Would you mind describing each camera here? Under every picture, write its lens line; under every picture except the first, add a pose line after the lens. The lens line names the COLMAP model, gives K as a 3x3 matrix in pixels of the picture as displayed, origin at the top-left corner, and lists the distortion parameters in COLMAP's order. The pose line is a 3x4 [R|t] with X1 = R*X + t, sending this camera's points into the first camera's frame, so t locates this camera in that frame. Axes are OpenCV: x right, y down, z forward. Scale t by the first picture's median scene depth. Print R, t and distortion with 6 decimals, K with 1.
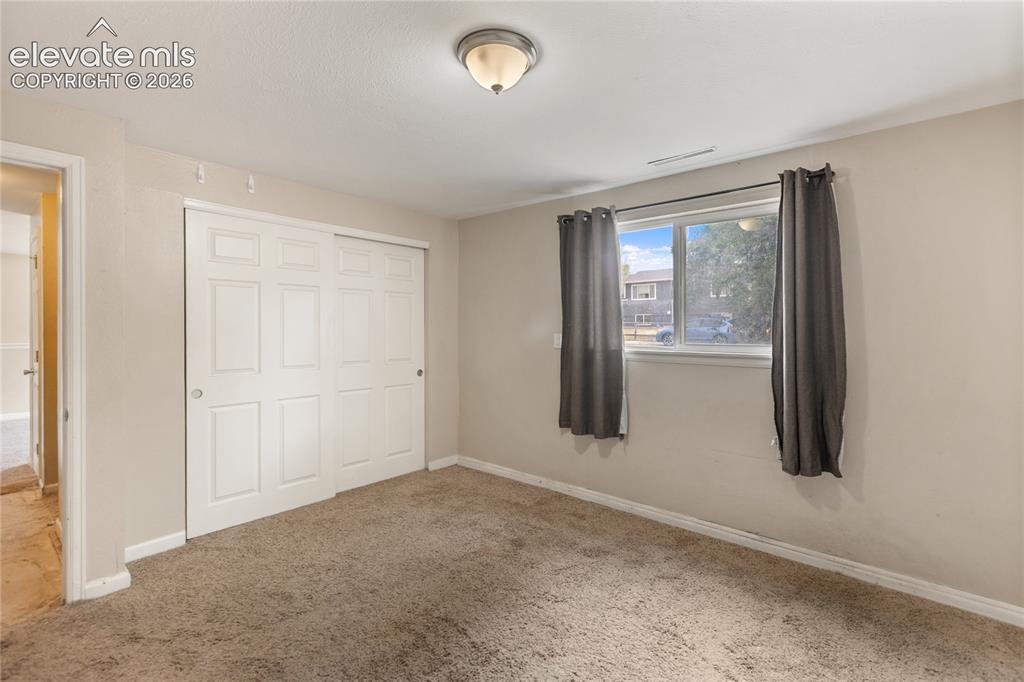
lens RADIAL K [[466.1, 0, 518.1], [0, 466.1, 324.3], [0, 0, 1]] dist [0.002322, 0.000116]
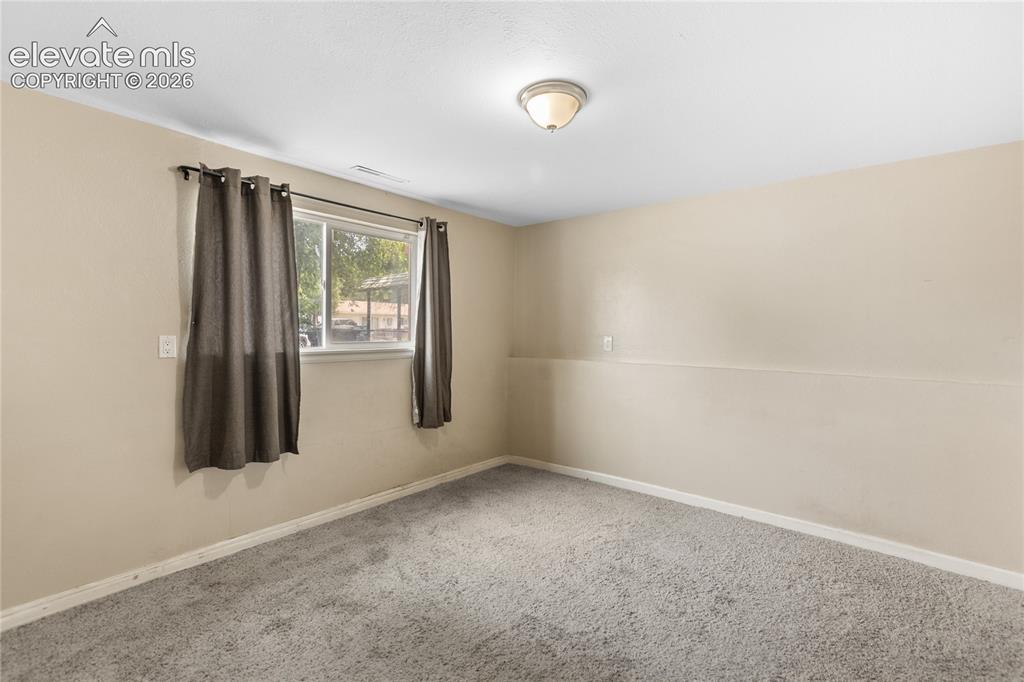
lens RADIAL K [[461.7, 0, 516.6], [0, 461.7, 331.1], [0, 0, 1]] dist [-0.000962, 0.000155]
pose [[-0.026323, -0.001539, 0.999652, -0.756831], [-0.010212, 0.999947, 0.001270, 0.011739], [-0.999601, -0.010175, -0.026337, 0.688462]]
